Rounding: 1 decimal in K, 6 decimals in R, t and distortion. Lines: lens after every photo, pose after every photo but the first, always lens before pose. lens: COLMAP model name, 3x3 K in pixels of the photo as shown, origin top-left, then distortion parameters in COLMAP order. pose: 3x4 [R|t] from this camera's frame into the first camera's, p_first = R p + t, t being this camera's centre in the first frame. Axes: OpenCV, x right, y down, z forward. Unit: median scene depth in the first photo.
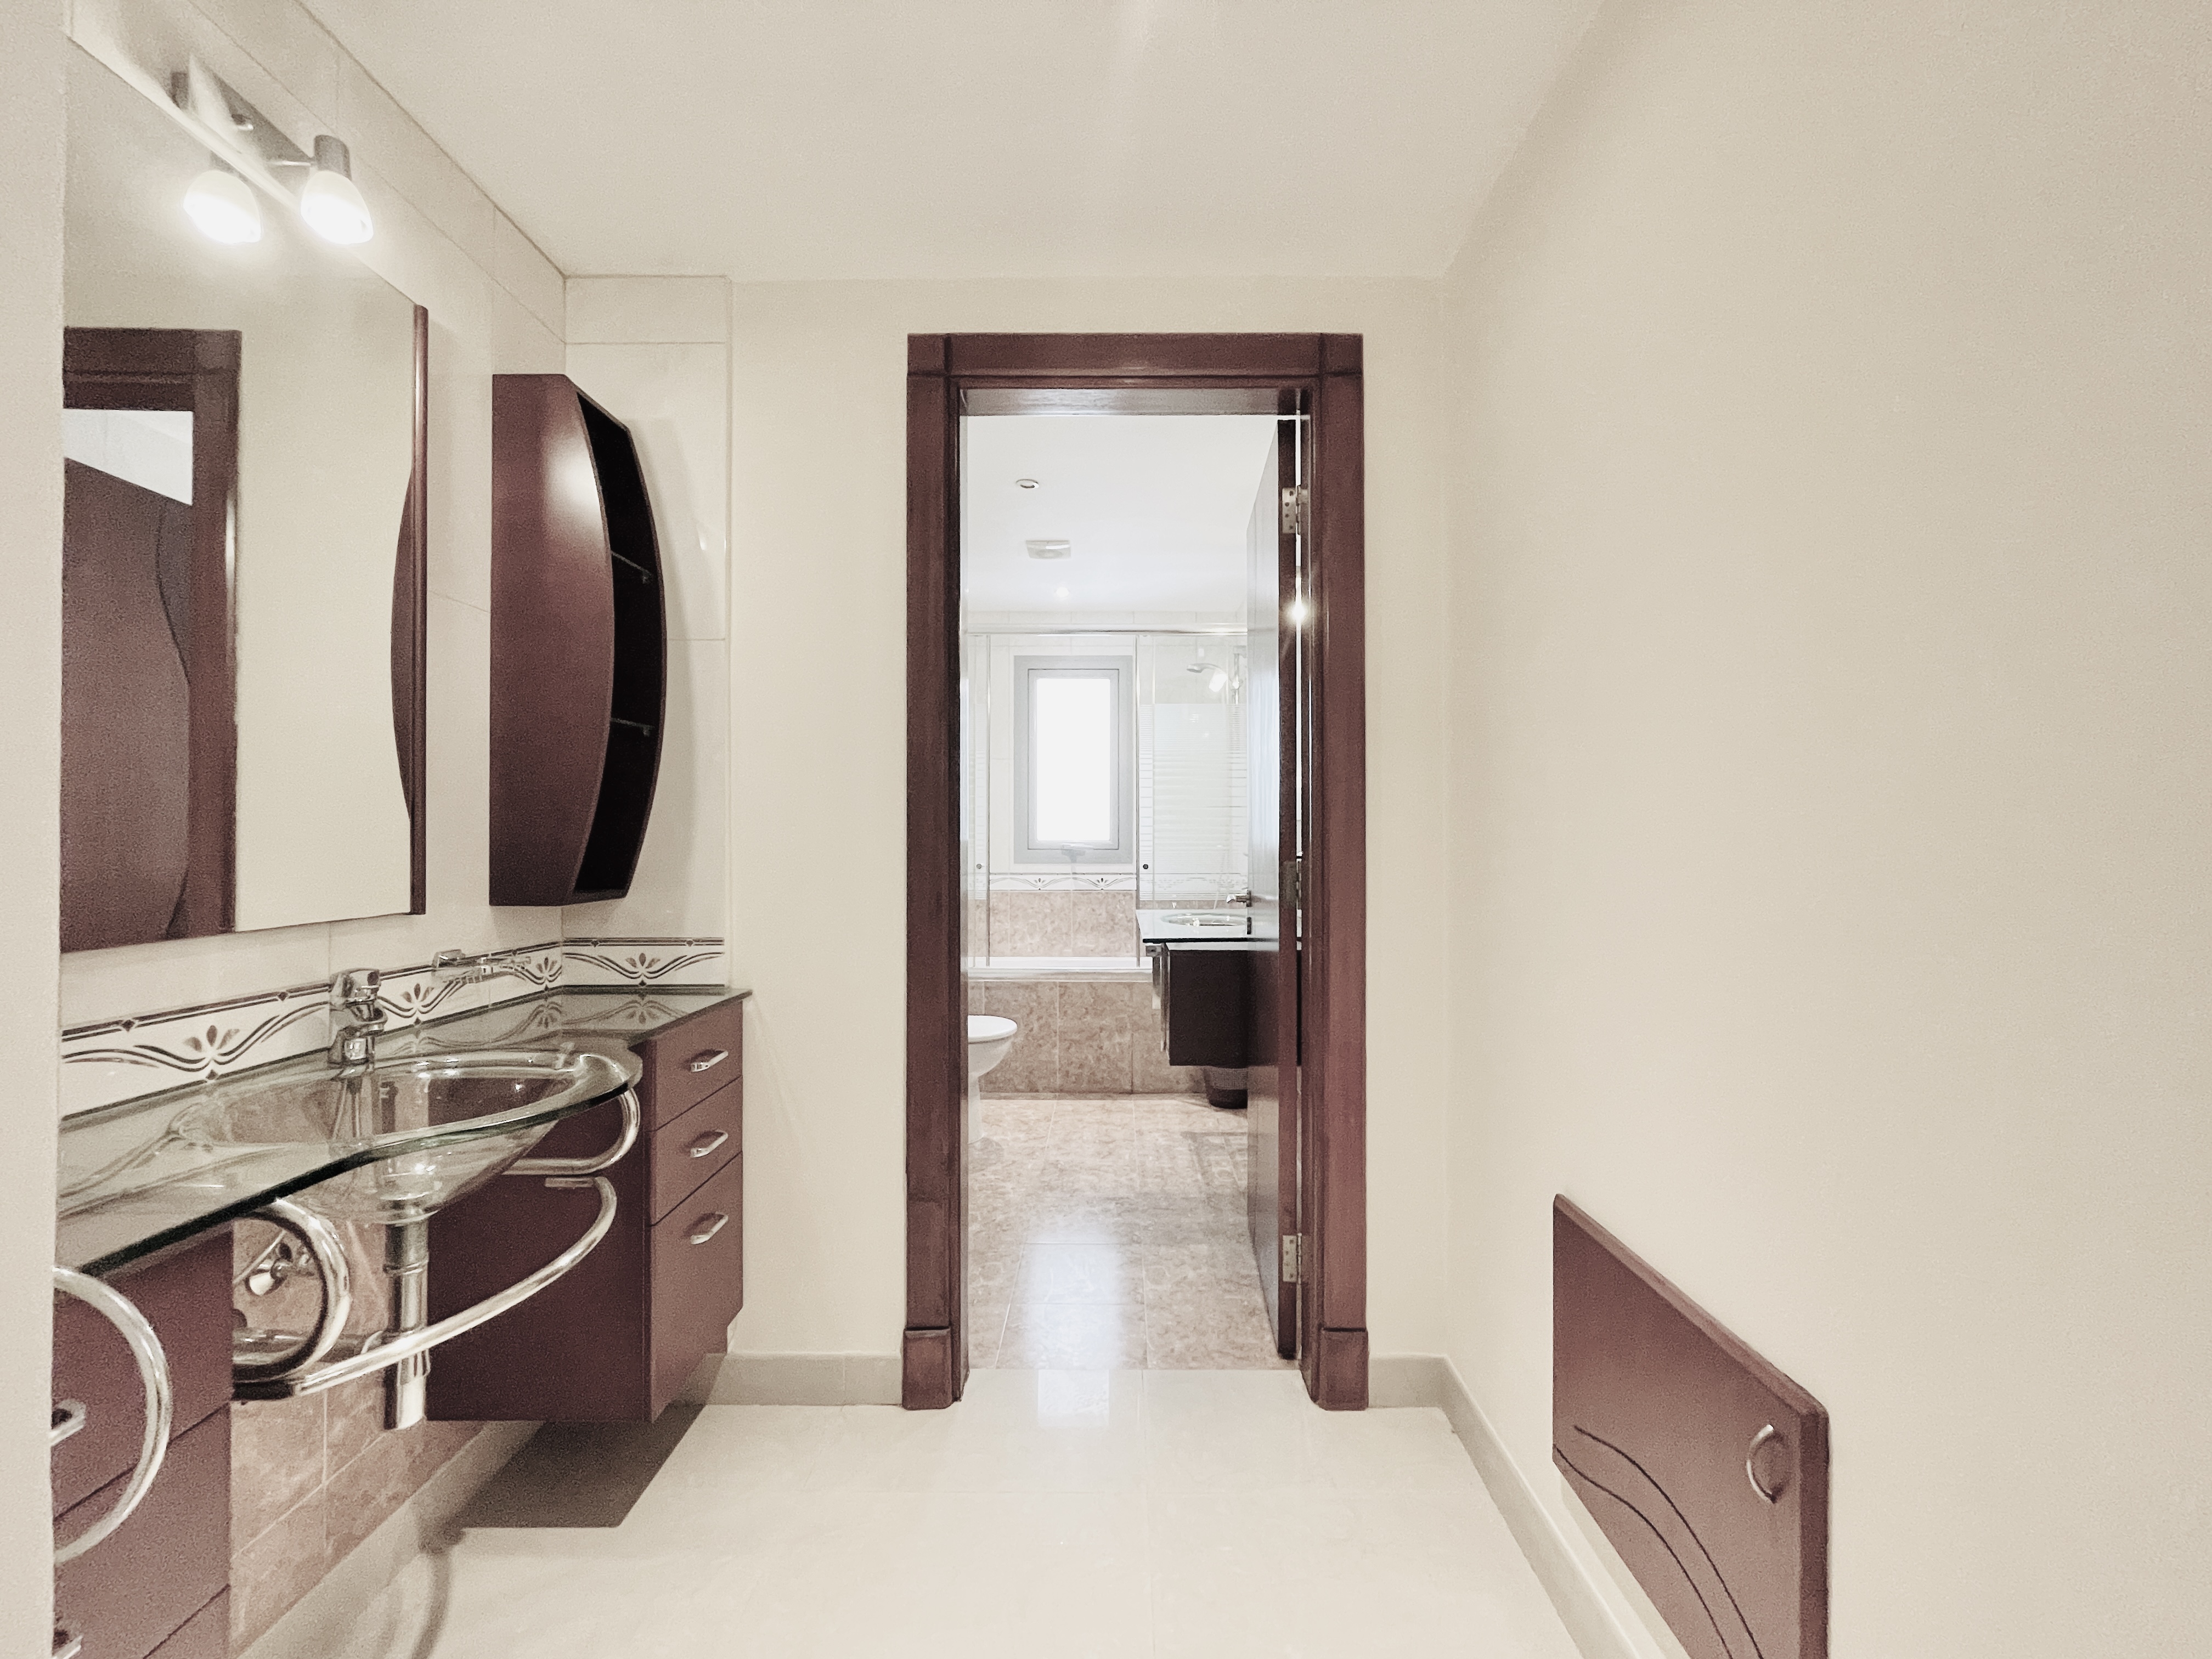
lens RADIAL K [[893.5, 0, 1106.0], [0, 893.5, 829.5], [0, 0, 1]] dist [0.002015, 0.000233]
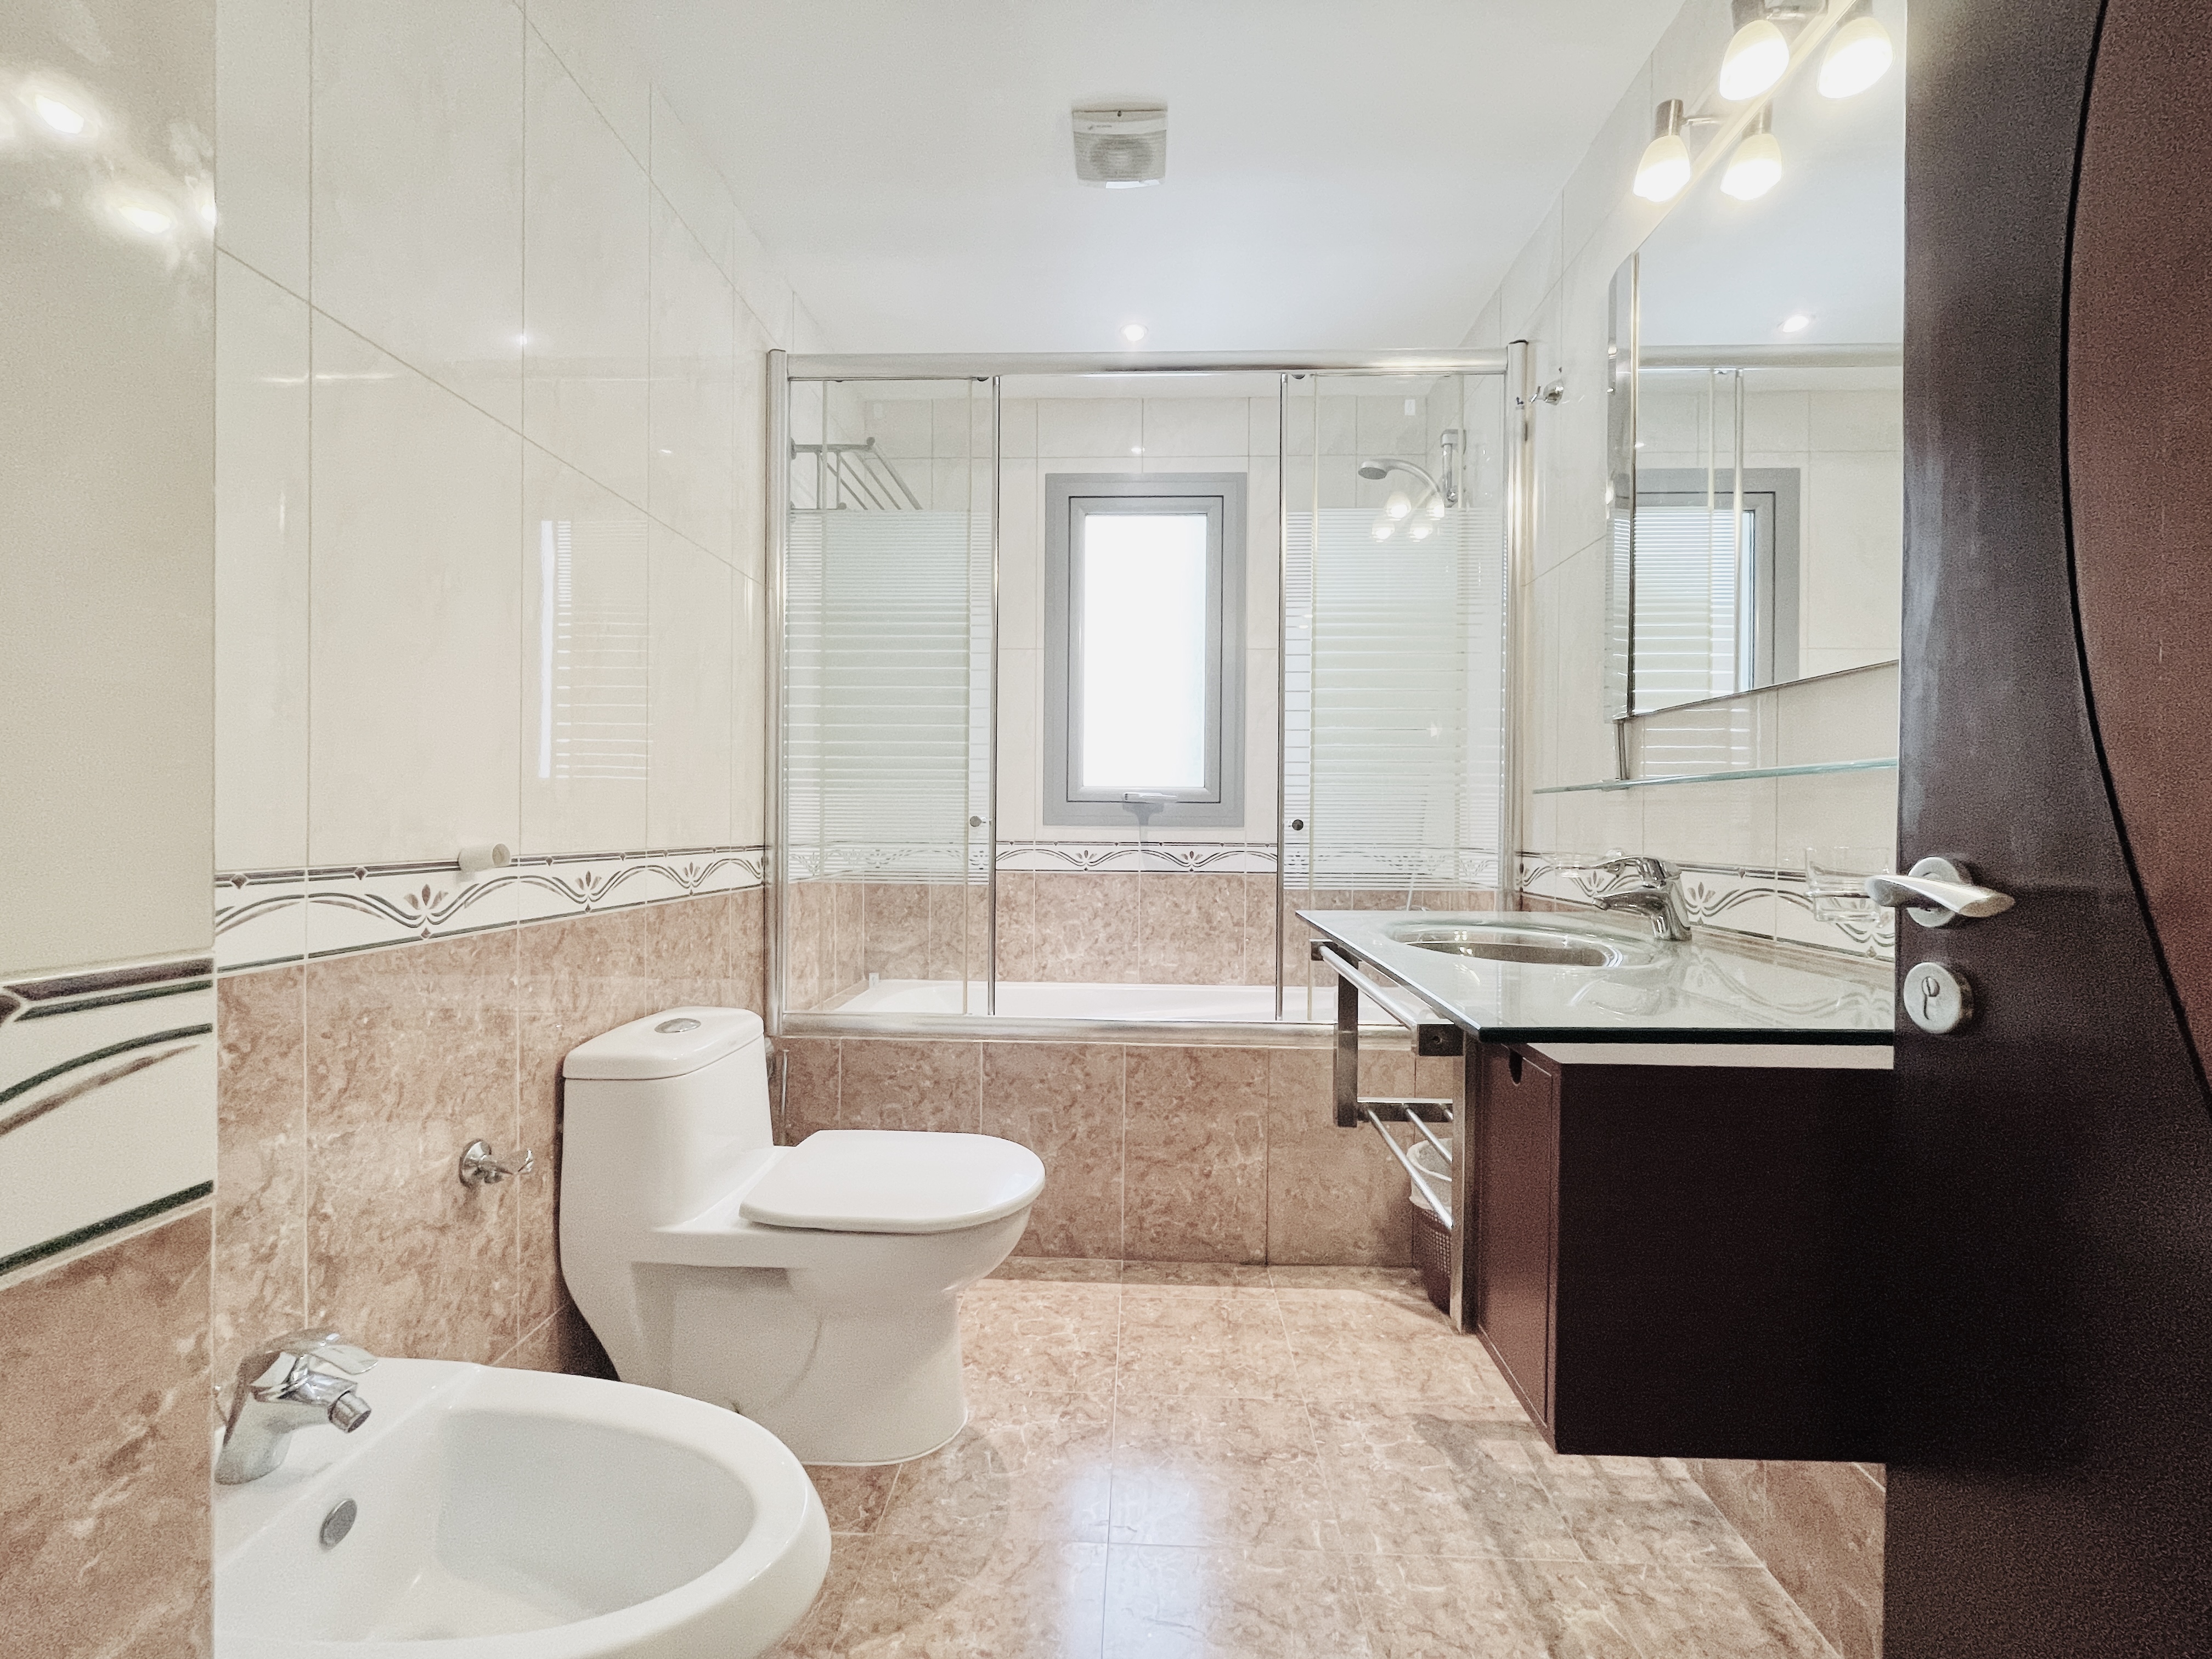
lens RADIAL K [[893.5, 0, 1106.0], [0, 893.5, 829.5], [0, 0, 1]] dist [0.002015, 0.000233]
pose [[0.999349, 0.010040, -0.034655, -0.047926], [-0.009467, 0.999817, 0.016638, 0.036479], [0.034816, -0.016299, 0.999261, 0.482726]]
